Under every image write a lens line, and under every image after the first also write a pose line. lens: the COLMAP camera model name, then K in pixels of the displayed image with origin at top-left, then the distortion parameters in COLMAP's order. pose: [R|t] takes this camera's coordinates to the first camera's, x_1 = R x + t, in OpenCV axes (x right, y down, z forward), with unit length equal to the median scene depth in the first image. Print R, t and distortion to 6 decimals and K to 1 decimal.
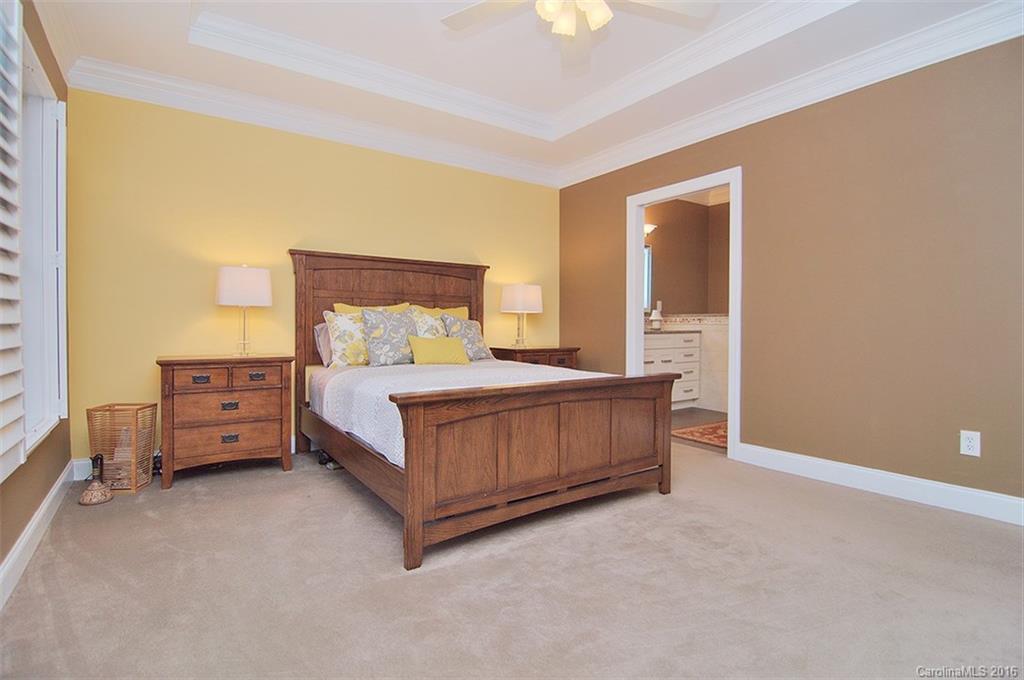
lens RADIAL K [[497.7, 0, 508.3], [0, 497.7, 340.5], [0, 0, 1]] dist [-0.020917, -0.001576]
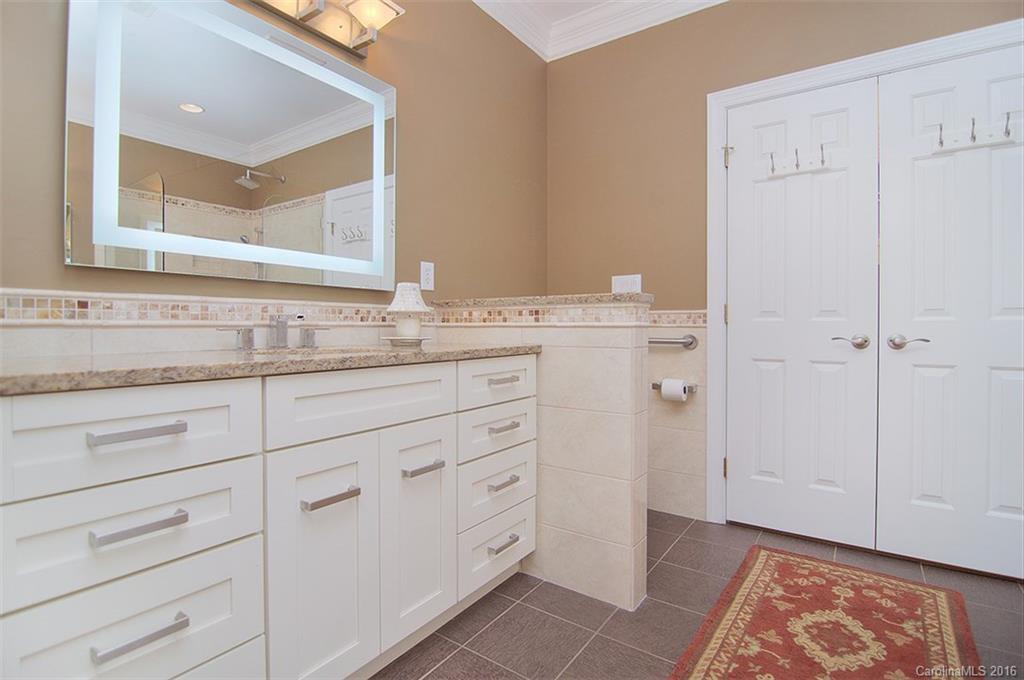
lens RADIAL K [[497.7, 0, 516.0], [0, 497.7, 338.0], [0, 0, 1]] dist [-0.020917, -0.001576]
pose [[0.937419, -0.004428, 0.348176, 0.255973], [0.006854, 0.999960, -0.005734, -0.023940], [-0.348136, 0.007762, 0.937412, 0.689983]]
